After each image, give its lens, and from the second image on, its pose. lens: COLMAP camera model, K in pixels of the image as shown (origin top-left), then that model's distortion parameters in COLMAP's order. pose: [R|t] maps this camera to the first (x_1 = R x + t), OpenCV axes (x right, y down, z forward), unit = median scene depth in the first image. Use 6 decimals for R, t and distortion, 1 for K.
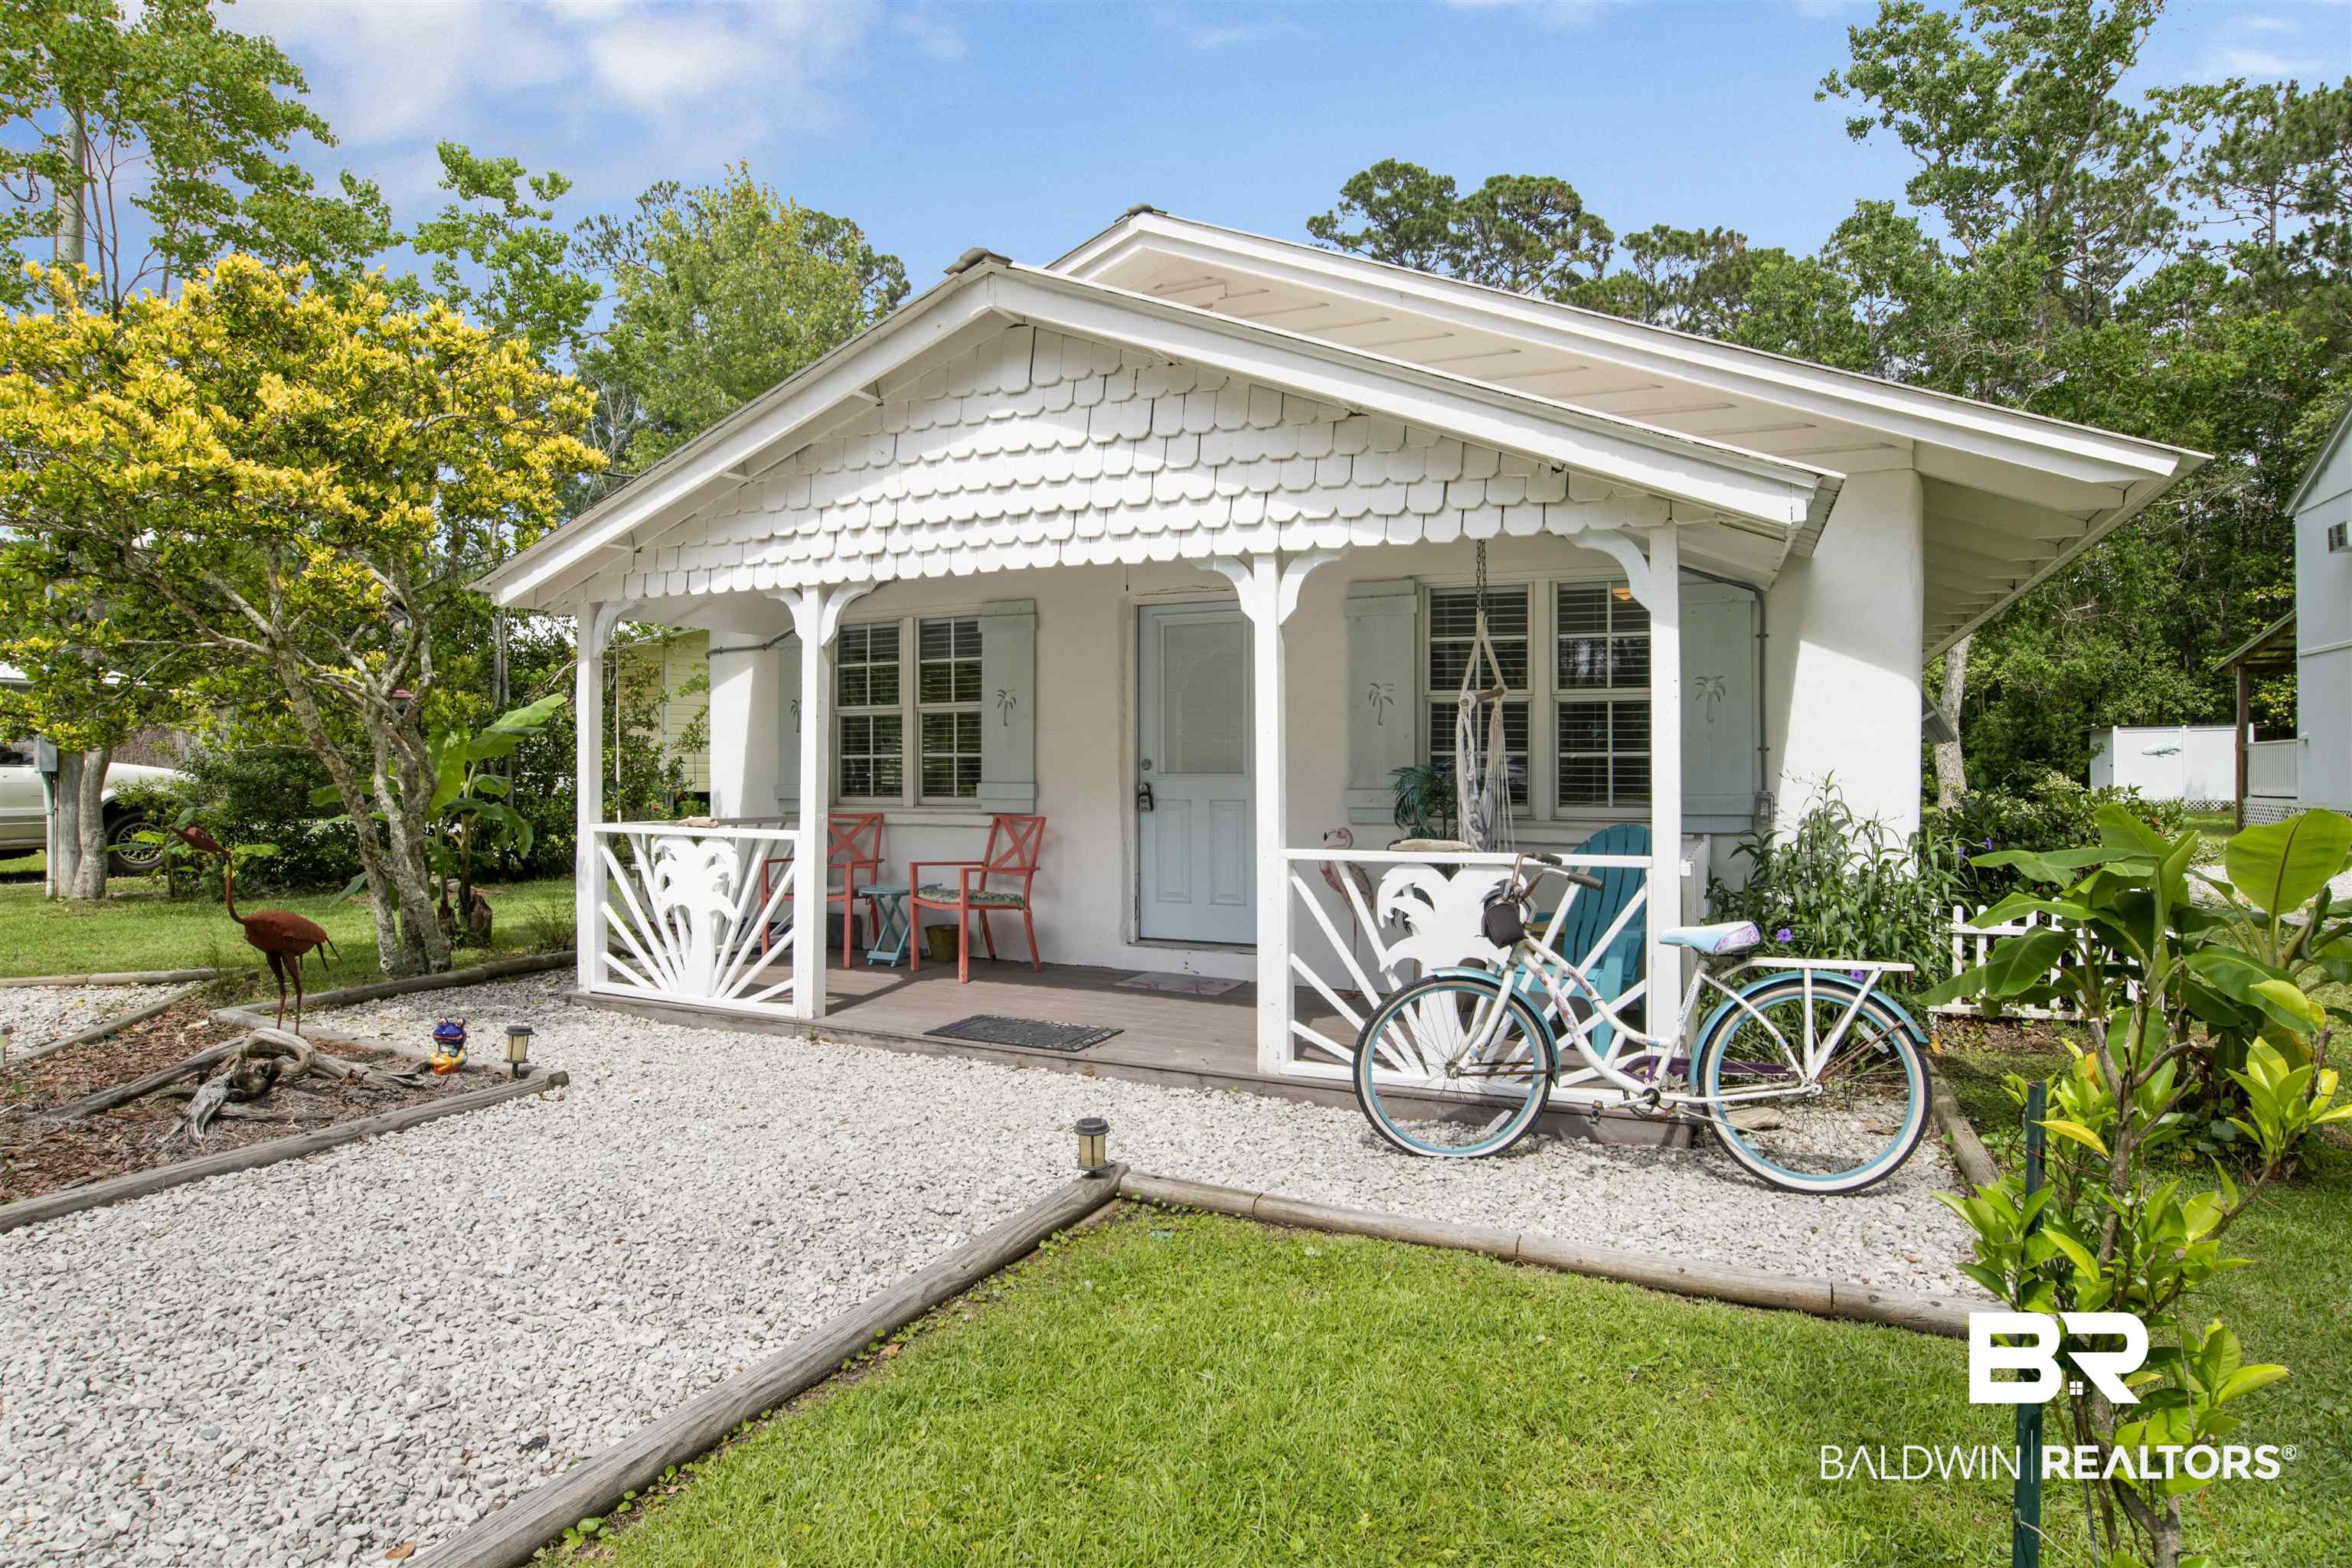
lens RADIAL K [[1292.5, 0, 1167.4], [0, 1292.5, 789.5], [0, 0, 1]] dist [-0.018521, 0.001372]
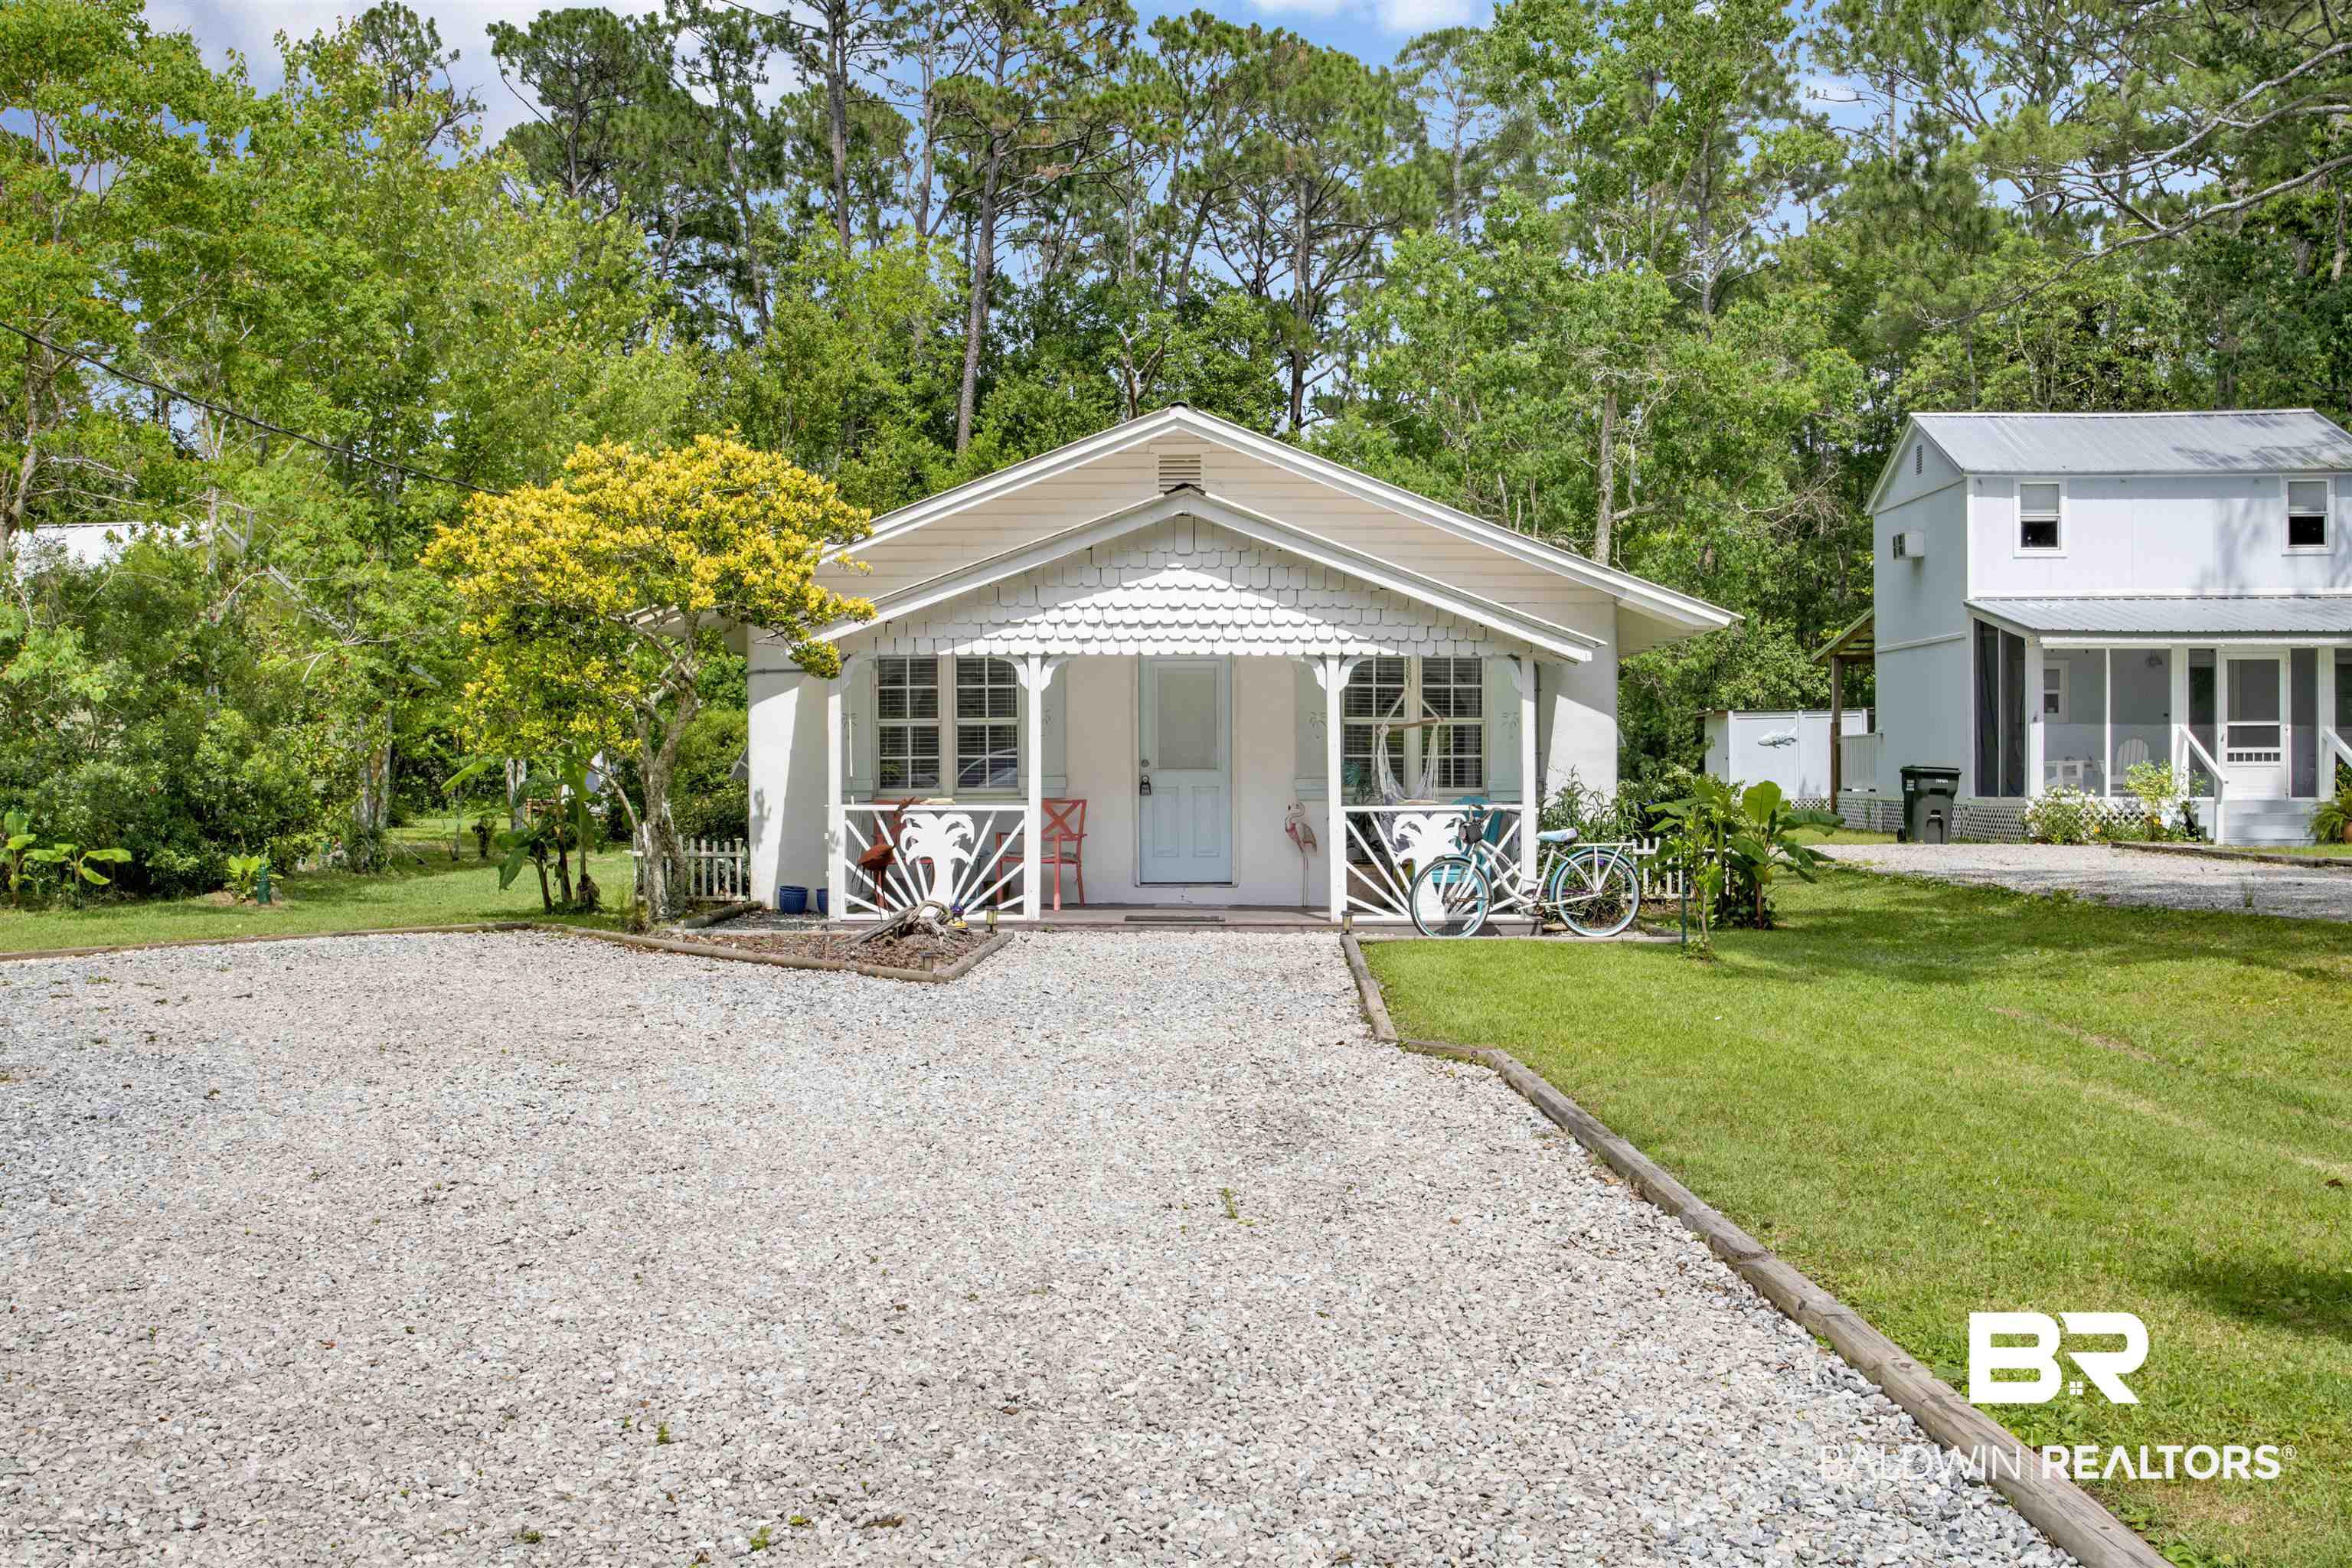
lens RADIAL K [[2381.5, 0, 1177.2], [0, 2381.5, 787.6], [0, 0, 1]] dist [0.103635, 0.000000]
pose [[0.919191, -0.007700, 0.393736, -1.290140], [0.010626, 0.999930, -0.005253, 0.027933], [-0.393668, 0.009012, 0.919209, -1.830251]]
